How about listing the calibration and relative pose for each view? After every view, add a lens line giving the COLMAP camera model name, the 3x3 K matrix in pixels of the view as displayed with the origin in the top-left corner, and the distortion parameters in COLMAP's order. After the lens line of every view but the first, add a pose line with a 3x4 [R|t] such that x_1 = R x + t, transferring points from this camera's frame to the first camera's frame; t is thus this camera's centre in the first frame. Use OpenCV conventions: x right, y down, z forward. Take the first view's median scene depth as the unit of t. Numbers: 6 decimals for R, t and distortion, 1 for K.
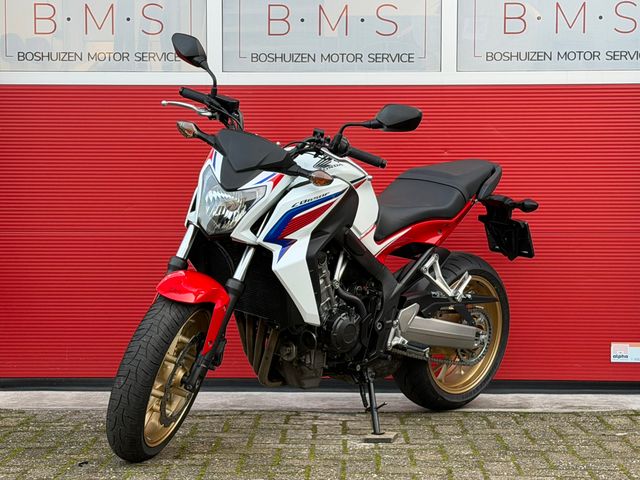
lens RADIAL K [[1450.5, 0, 317.7], [0, 1450.5, 242.9], [0, 0, 1]] dist [0.130389, 0.000000]
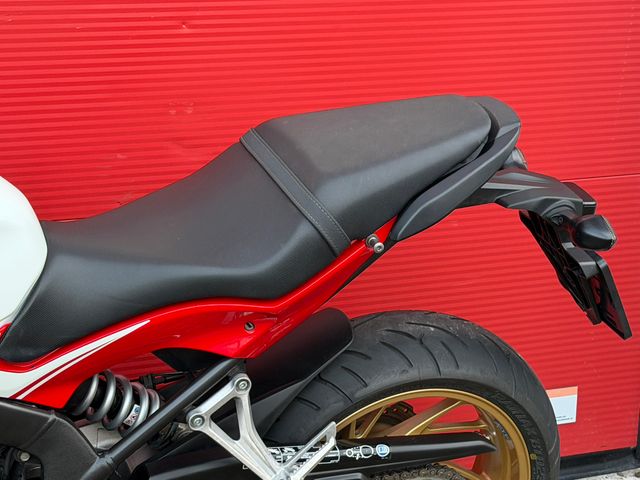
lens RADIAL K [[1450.5, 0, 329.7], [0, 1450.5, 246.2], [0, 0, 1]] dist [0.130389, 0.000000]
pose [[0.906263, 0.163546, -0.389794, 0.260997], [-0.048293, 0.956144, 0.288887, -0.145724], [0.419946, -0.242984, 0.874417, 0.715454]]
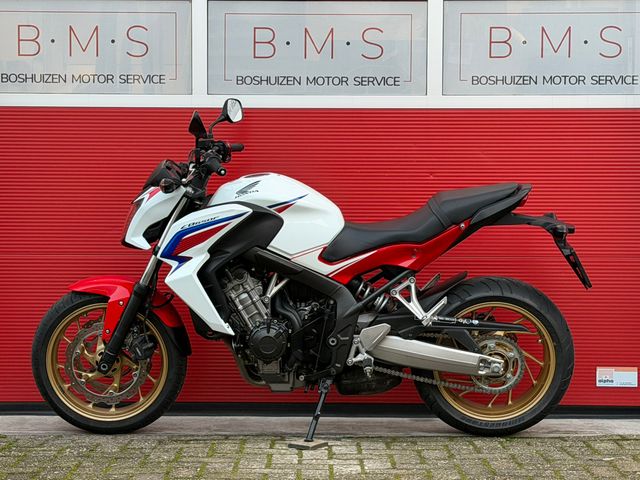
lens RADIAL K [[1450.5, 0, 315.4], [0, 1450.5, 245.1], [0, 0, 1]] dist [0.130389, 0.000000]
pose [[0.670141, 0.038650, -0.741227, 0.830711], [-0.031993, 0.999219, 0.023178, -0.038234], [0.741544, 0.008182, 0.670854, 0.281250]]
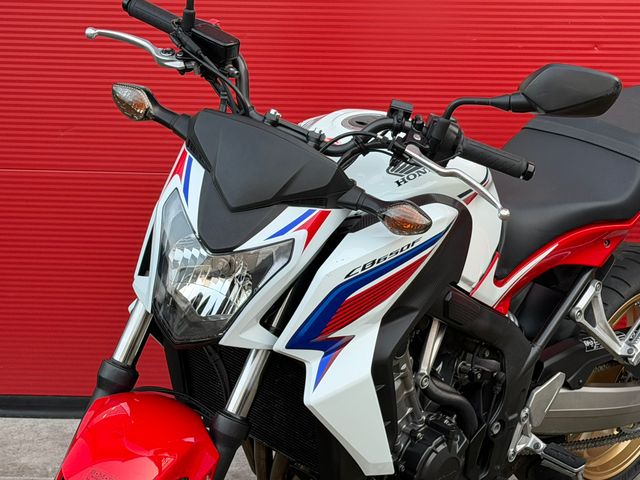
lens RADIAL K [[1450.5, 0, 323.6], [0, 1450.5, 245.8], [0, 0, 1]] dist [0.130389, 0.000000]
pose [[0.999833, 0.014050, -0.011688, -0.017879], [-0.011435, 0.979806, 0.199622, -0.121639], [0.014257, -0.199455, 0.979803, 0.478618]]
